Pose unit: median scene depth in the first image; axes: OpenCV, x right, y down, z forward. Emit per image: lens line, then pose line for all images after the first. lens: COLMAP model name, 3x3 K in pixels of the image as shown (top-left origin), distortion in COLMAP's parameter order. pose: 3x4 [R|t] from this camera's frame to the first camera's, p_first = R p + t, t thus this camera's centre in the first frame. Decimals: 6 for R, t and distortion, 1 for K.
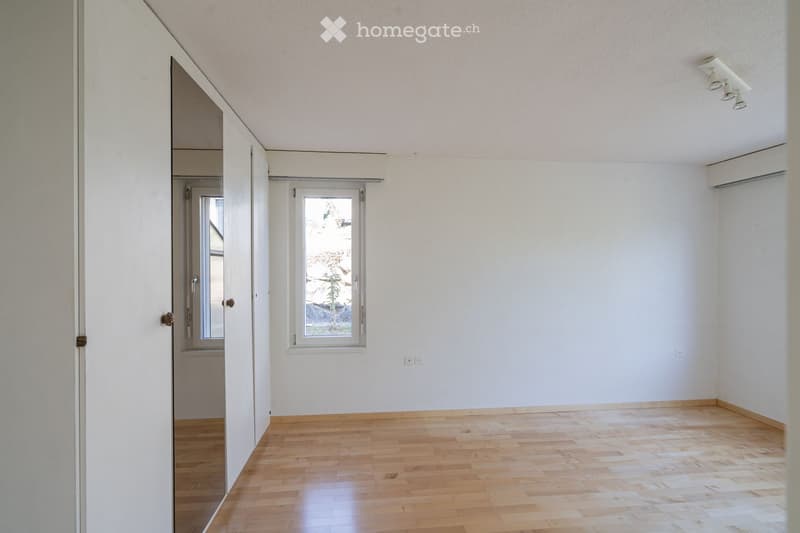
lens RADIAL K [[362.9, 0, 396.3], [0, 362.9, 268.3], [0, 0, 1]] dist [-0.003170, 0.002342]
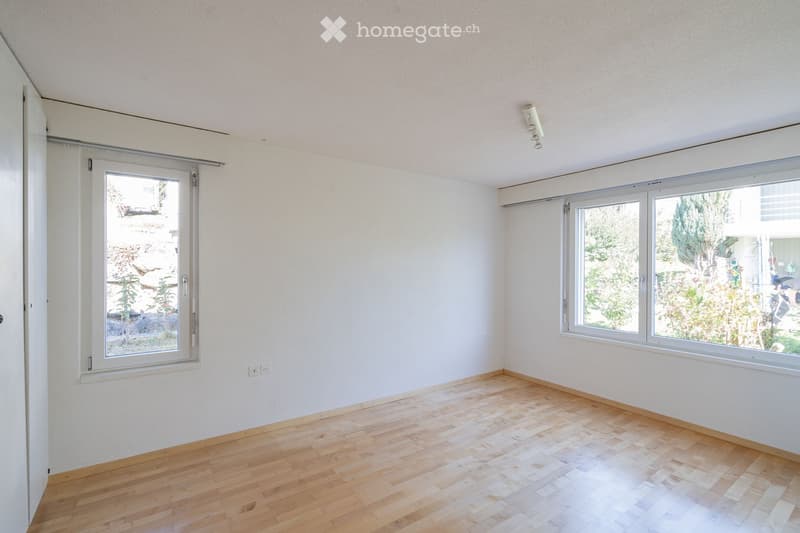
lens RADIAL K [[362.9, 0, 397.8], [0, 362.9, 266.3], [0, 0, 1]] dist [-0.003170, 0.002342]
pose [[0.875981, 0.005737, 0.482311, -0.092692], [-0.003548, 0.999979, -0.005450, 0.001253], [-0.482332, 0.003062, 0.875983, 0.052433]]
